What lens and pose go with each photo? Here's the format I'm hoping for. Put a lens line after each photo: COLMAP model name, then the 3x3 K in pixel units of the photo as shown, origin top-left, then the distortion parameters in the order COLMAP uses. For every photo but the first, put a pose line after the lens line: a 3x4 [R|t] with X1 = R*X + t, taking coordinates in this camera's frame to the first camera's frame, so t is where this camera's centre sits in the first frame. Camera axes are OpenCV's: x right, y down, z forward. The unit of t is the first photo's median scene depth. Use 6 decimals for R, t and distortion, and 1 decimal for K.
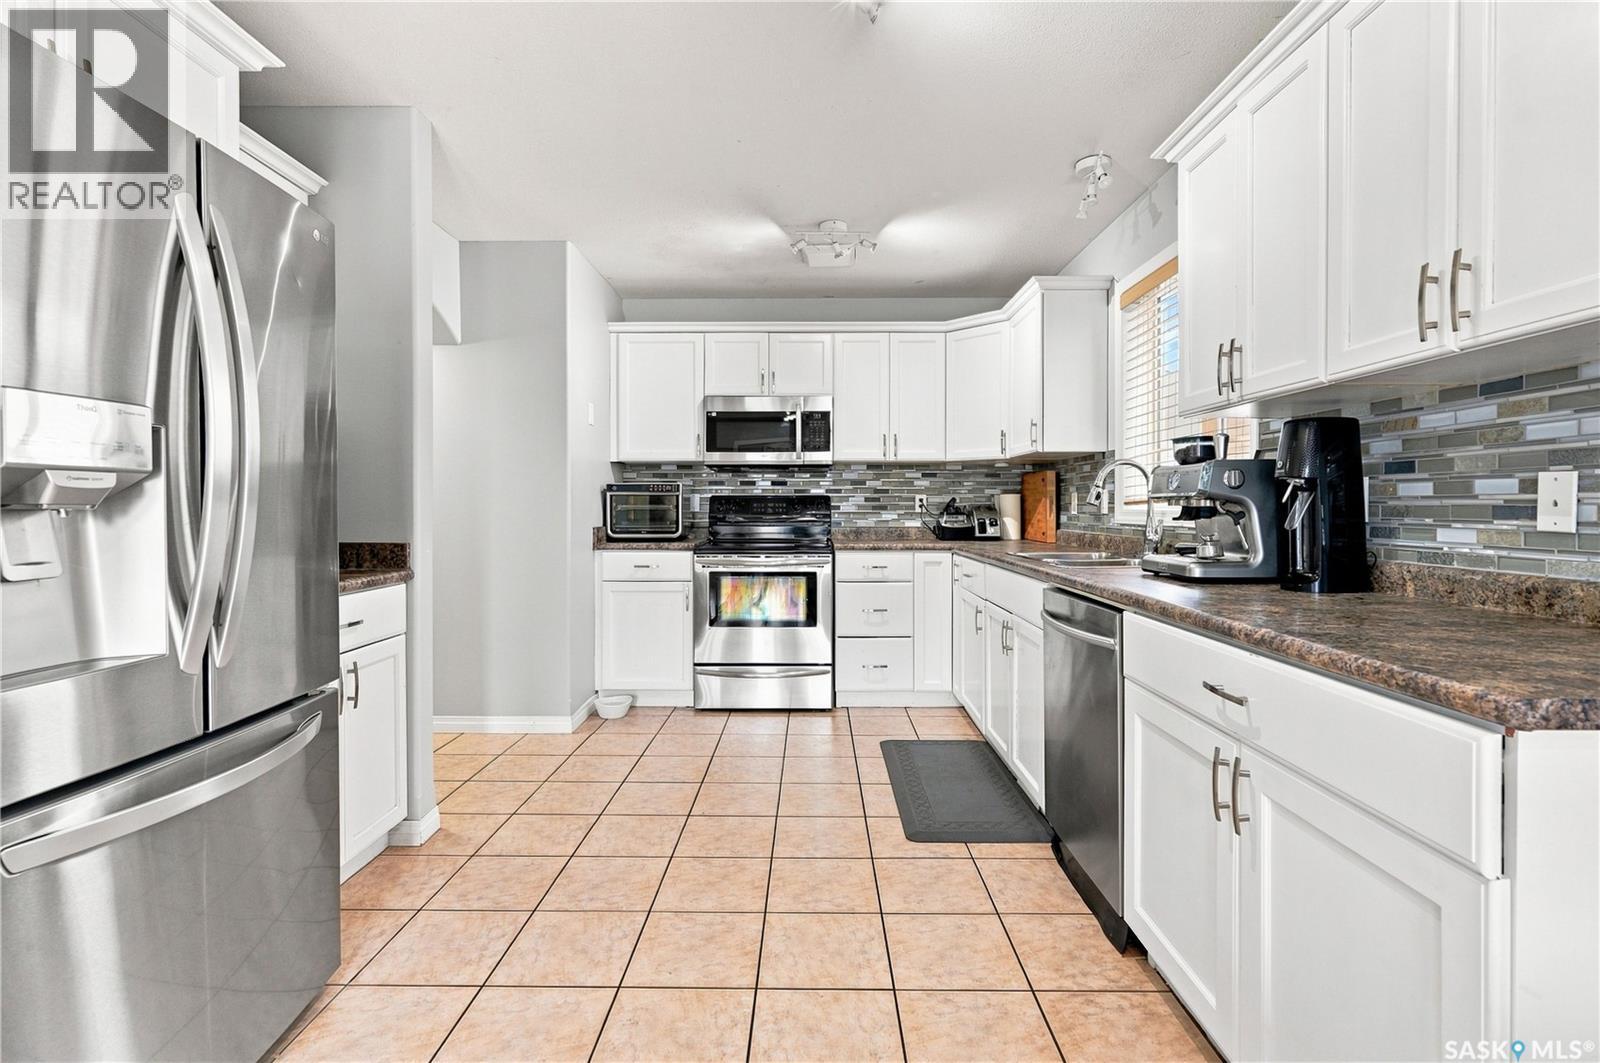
lens RADIAL K [[742.7, 0, 805.8], [0, 742.7, 508.9], [0, 0, 1]] dist [-0.000513, 0.000227]
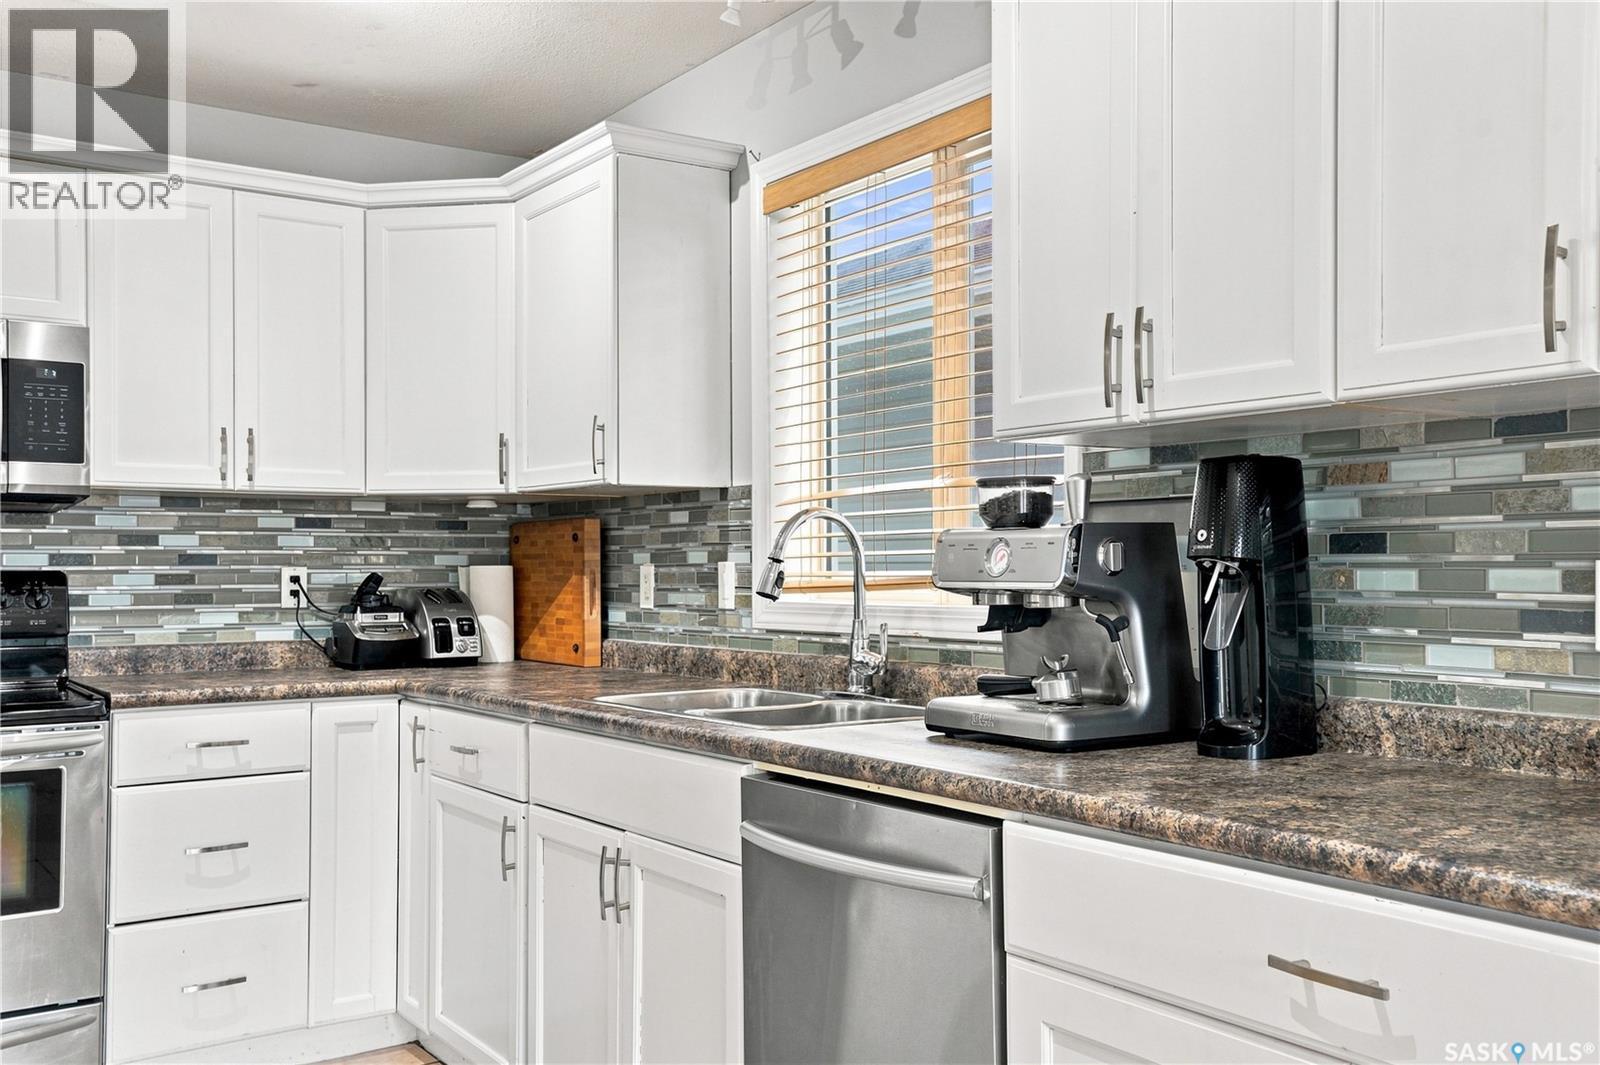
lens RADIAL K [[1519.2, 0, 801.6], [0, 1519.2, 540.8], [0, 0, 1]] dist [0.069987, 0.019061]
pose [[0.825990, 0.006437, 0.563648, -0.125569], [0.007177, 0.999734, -0.021934, -0.014858], [-0.563639, 0.022162, 0.825724, 0.095420]]
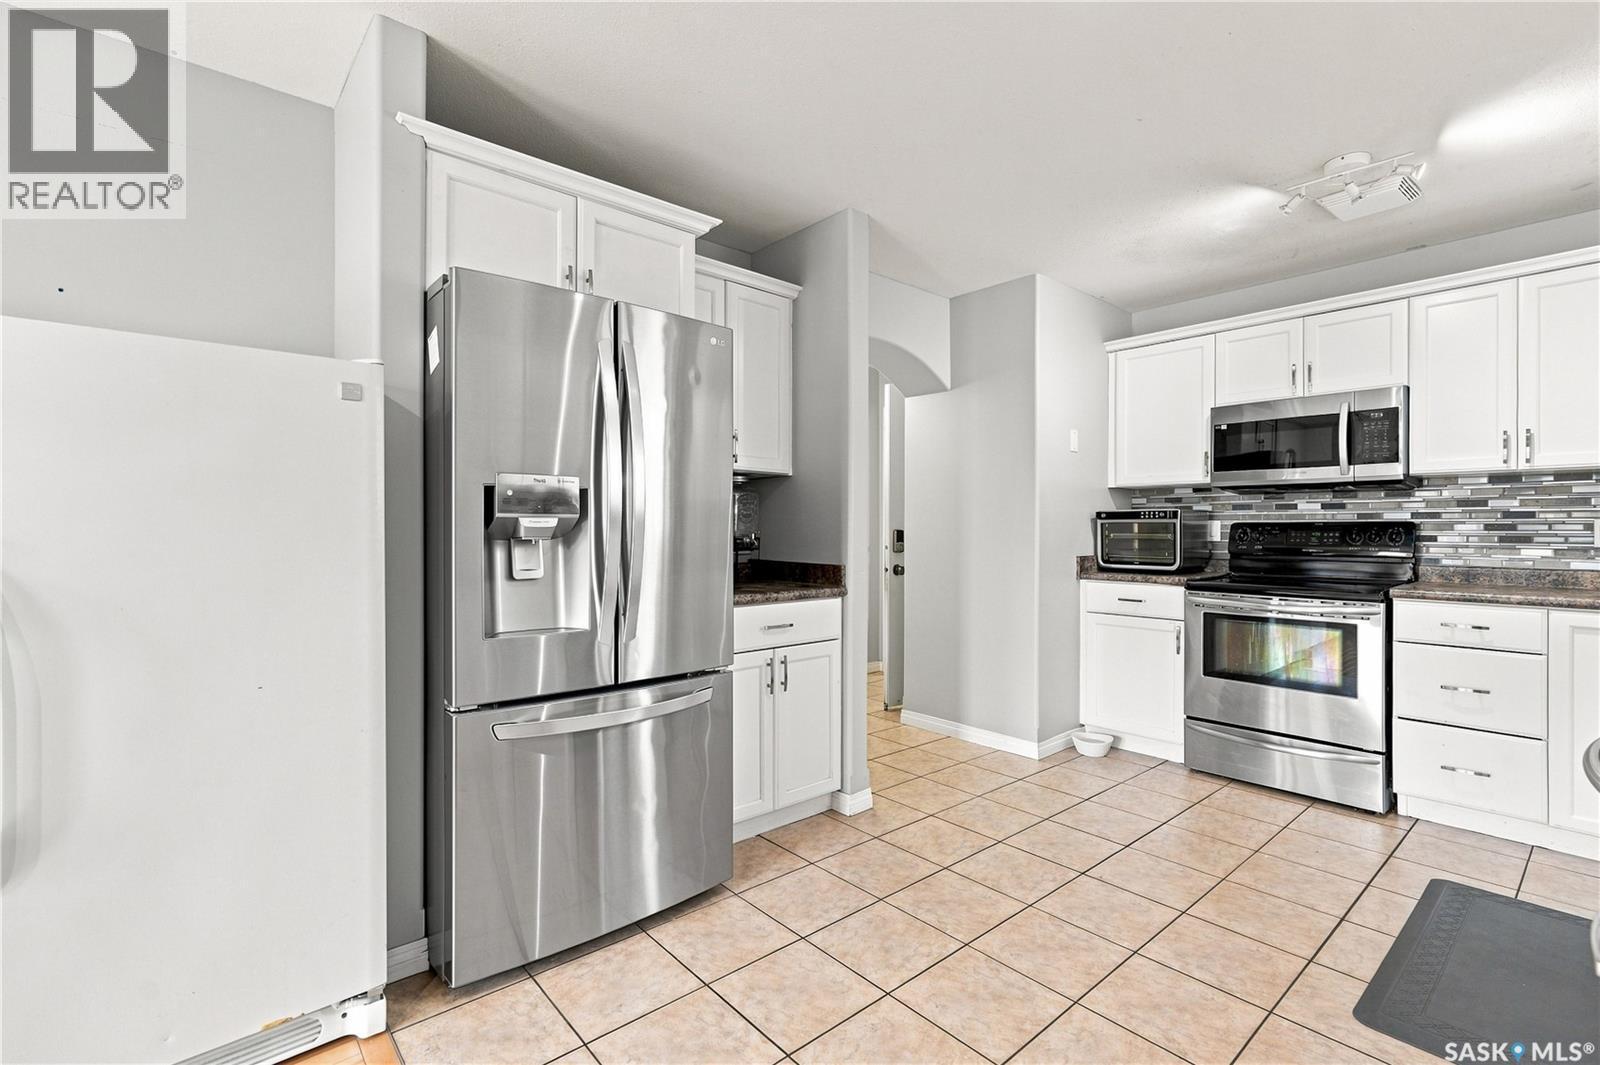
lens RADIAL K [[725.4, 0, 798.5], [0, 725.4, 527.0], [0, 0, 1]] dist [0.000183, 0.000359]
pose [[0.661656, -0.000344, -0.749807, 0.189486], [-0.005973, 0.999966, -0.005730, -0.006051], [0.749784, 0.008269, 0.661631, 0.092733]]
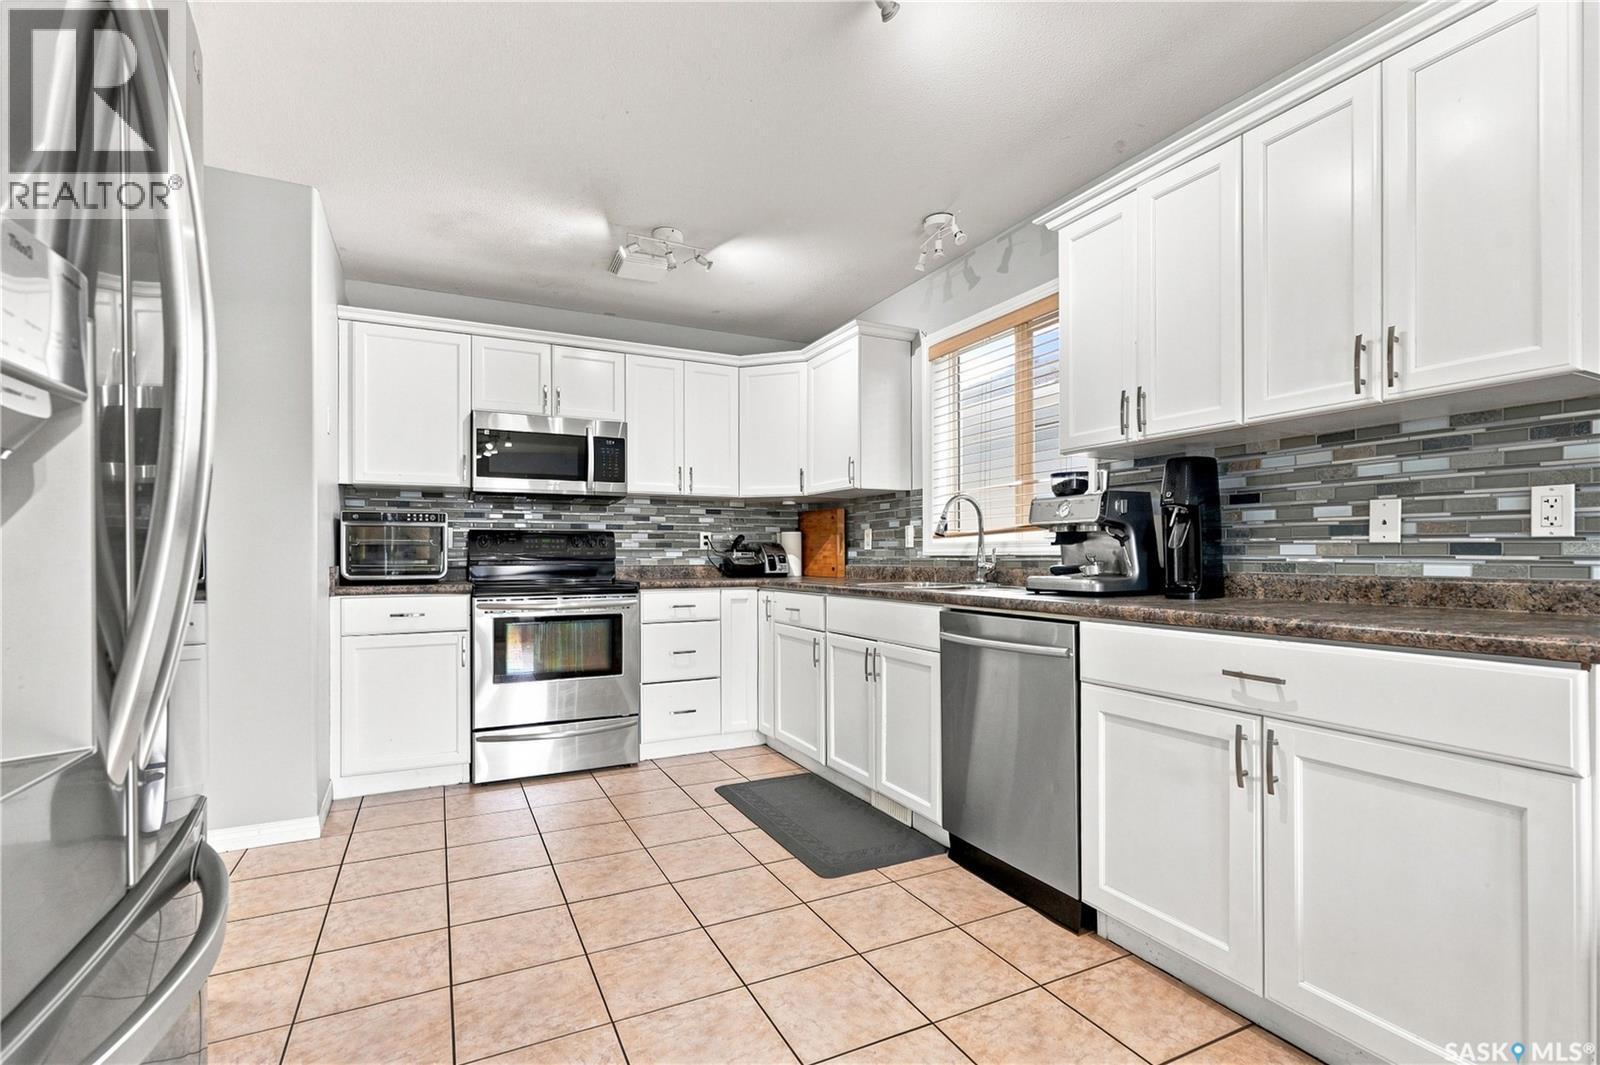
lens RADIAL K [[743.6, 0, 805.2], [0, 743.6, 551.9], [0, 0, 1]] dist [0.000236, -0.000047]
pose [[0.889696, -0.000462, 0.456553, -0.200561], [0.004928, 0.999951, -0.008591, 0.018770], [-0.456526, 0.009894, 0.889655, 0.090613]]
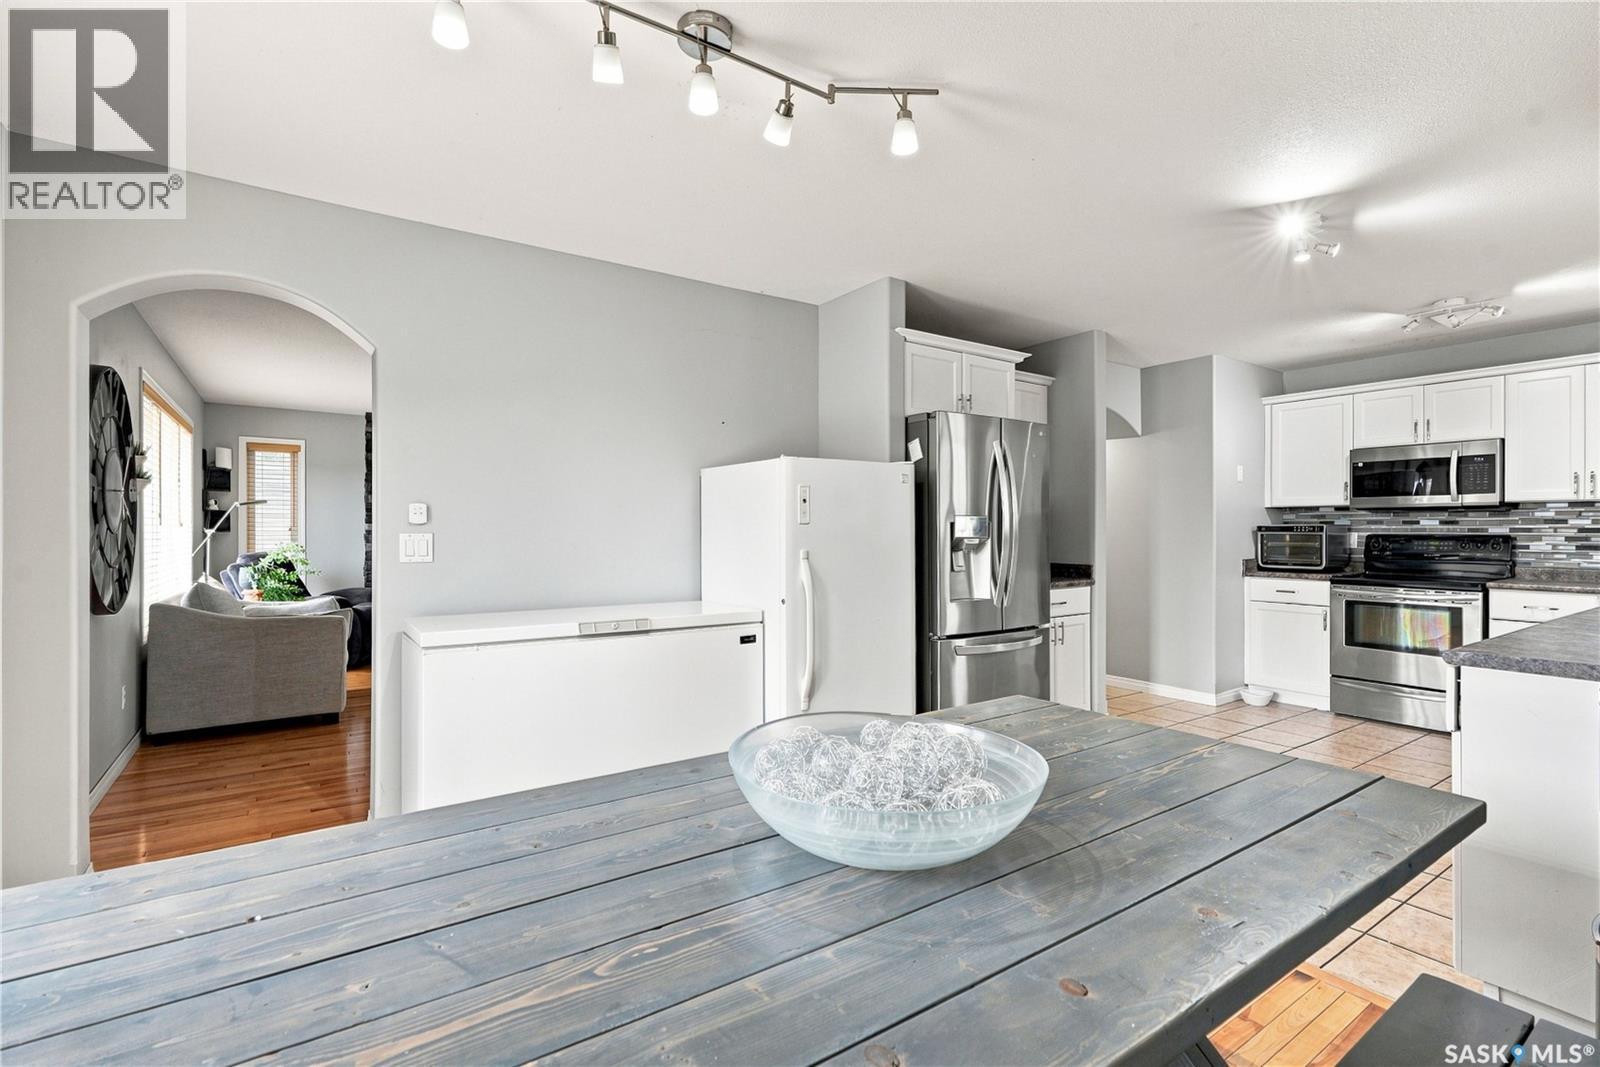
lens RADIAL K [[738.5, 0, 793.6], [0, 738.5, 526.2], [0, 0, 1]] dist [-0.000897, -0.000129]
pose [[0.570174, -0.003013, -0.821519, 0.339444], [-0.004263, 0.999969, -0.006627, -0.021681], [0.821513, 0.007281, 0.570143, -0.406461]]
